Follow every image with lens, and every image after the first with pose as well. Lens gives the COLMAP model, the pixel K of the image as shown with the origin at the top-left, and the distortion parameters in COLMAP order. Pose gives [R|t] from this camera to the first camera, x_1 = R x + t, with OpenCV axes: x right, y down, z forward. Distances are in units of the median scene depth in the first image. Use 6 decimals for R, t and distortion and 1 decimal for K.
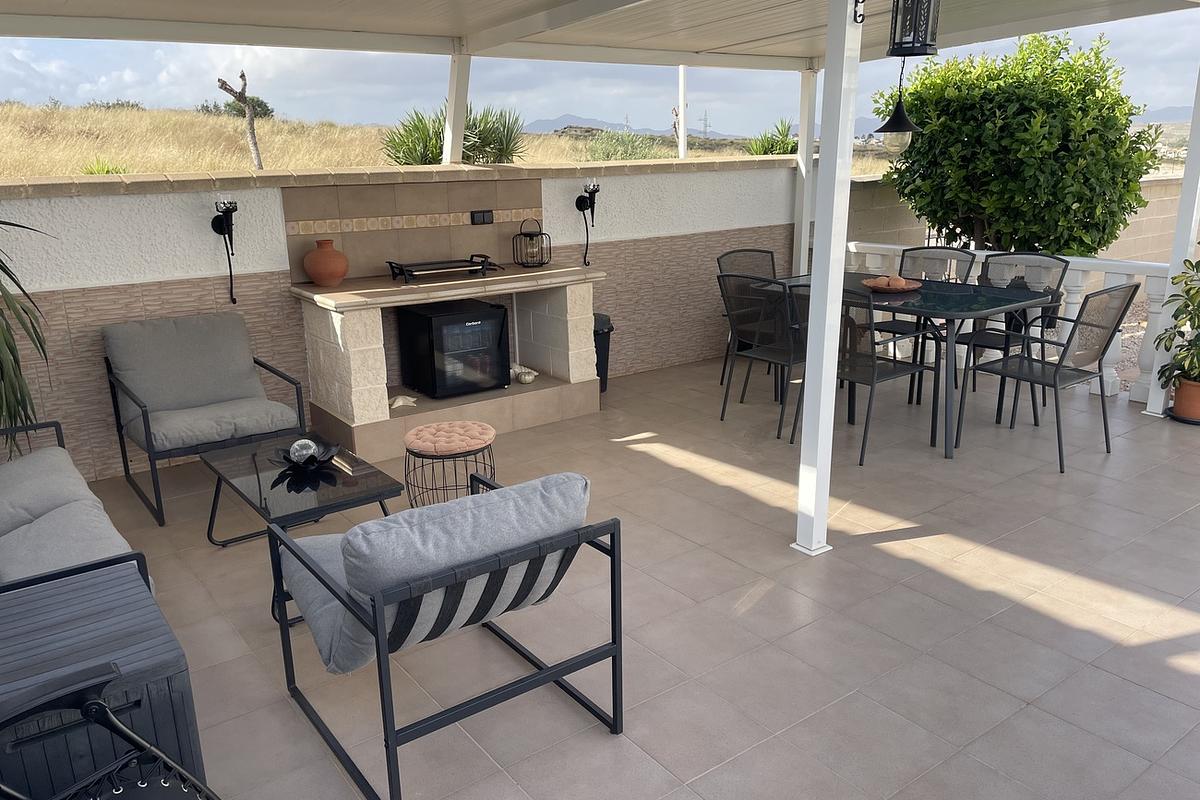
lens RADIAL K [[898.3, 0, 593.7], [0, 898.3, 375.7], [0, 0, 1]] dist [0.122457, -0.145132]
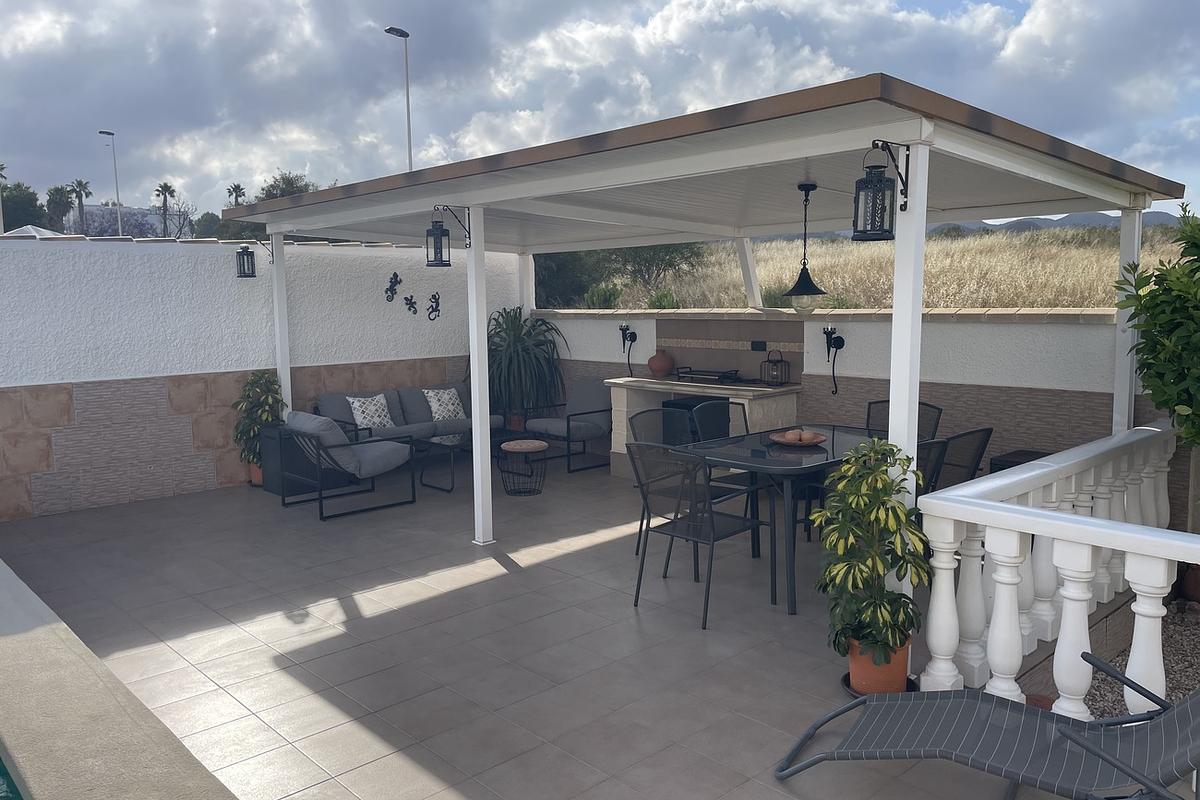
lens RADIAL K [[867.4, 0, 629.3], [0, 867.4, 400.5], [0, 0, 1]] dist [-0.003267, -0.000428]
pose [[0.151227, 0.135336, -0.979191, 1.151476], [-0.232996, 0.967553, 0.097743, -0.177831], [0.960647, 0.213367, 0.177853, 0.591947]]
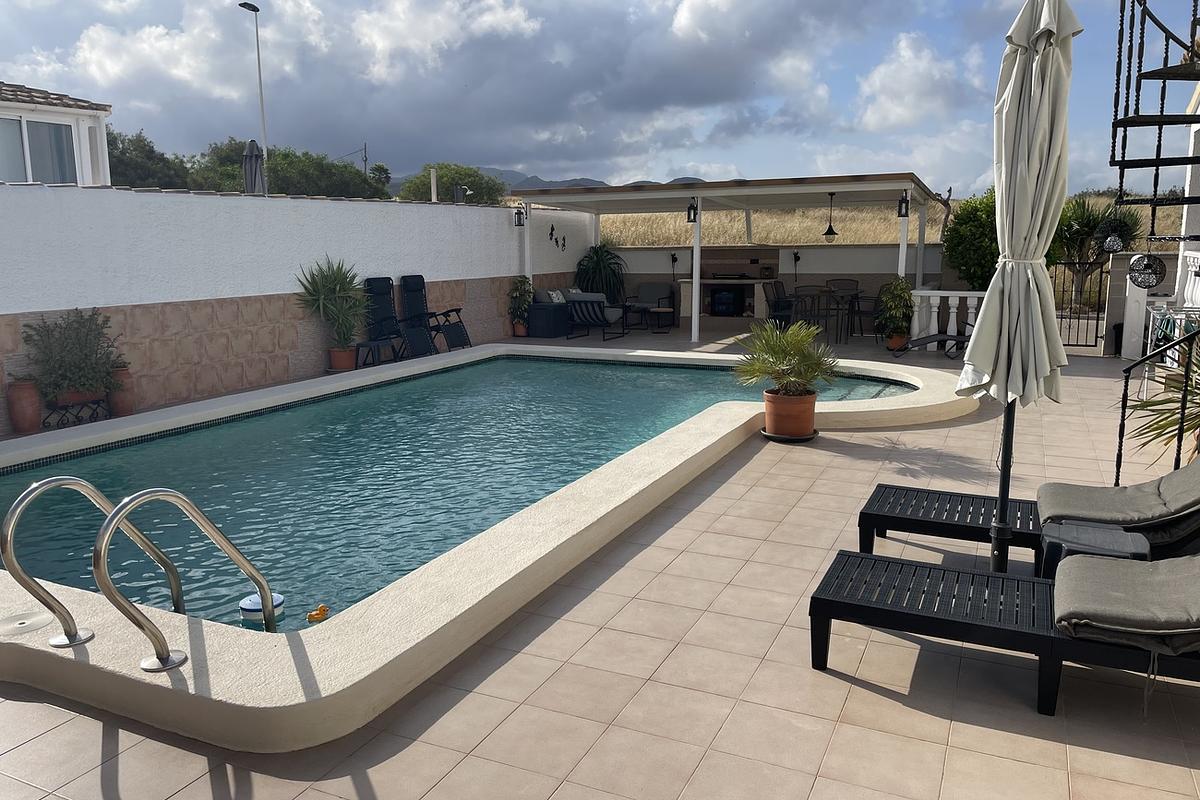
lens RADIAL K [[898.3, 0, 593.7], [0, 898.3, 375.7], [0, 0, 1]] dist [0.122457, -0.145132]
pose [[0.475658, 0.145013, -0.867595, 2.196743], [-0.215750, 0.975423, 0.044750, 0.164080], [0.852761, 0.165898, 0.495254, -0.814927]]
